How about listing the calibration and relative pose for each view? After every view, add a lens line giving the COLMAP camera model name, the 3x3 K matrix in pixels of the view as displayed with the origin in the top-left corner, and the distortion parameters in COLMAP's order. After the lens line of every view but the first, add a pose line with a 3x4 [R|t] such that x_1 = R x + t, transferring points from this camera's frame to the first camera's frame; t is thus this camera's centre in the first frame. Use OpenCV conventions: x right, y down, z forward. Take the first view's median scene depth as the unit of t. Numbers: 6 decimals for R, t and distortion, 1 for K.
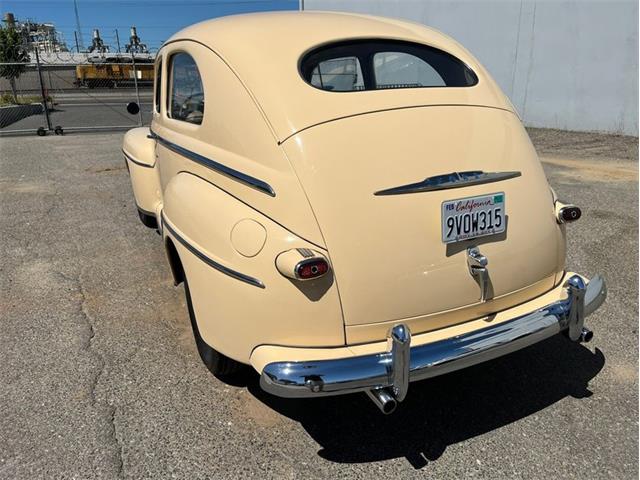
lens RADIAL K [[490.2, 0, 319.8], [0, 490.2, 249.2], [0, 0, 1]] dist [0.052327, -0.062978]
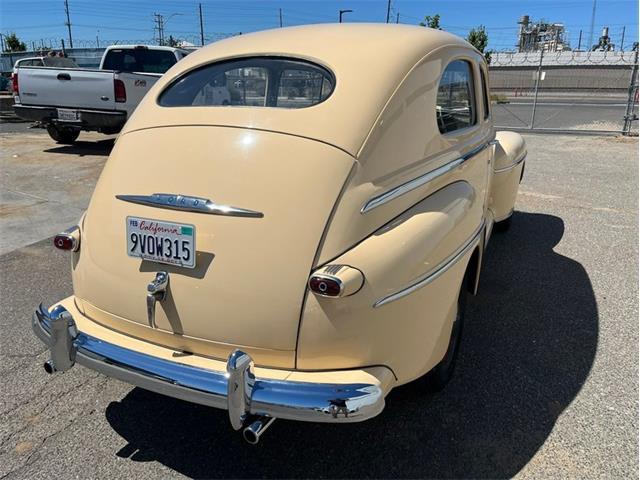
lens RADIAL K [[490.2, 0, 319.8], [0, 490.2, 249.2], [0, 0, 1]] dist [0.052327, -0.062978]
pose [[0.639390, 0.272750, -0.718880, 1.205989], [-0.271618, 0.954809, 0.120680, -0.250548], [0.719308, 0.118099, 0.684579, 0.559869]]
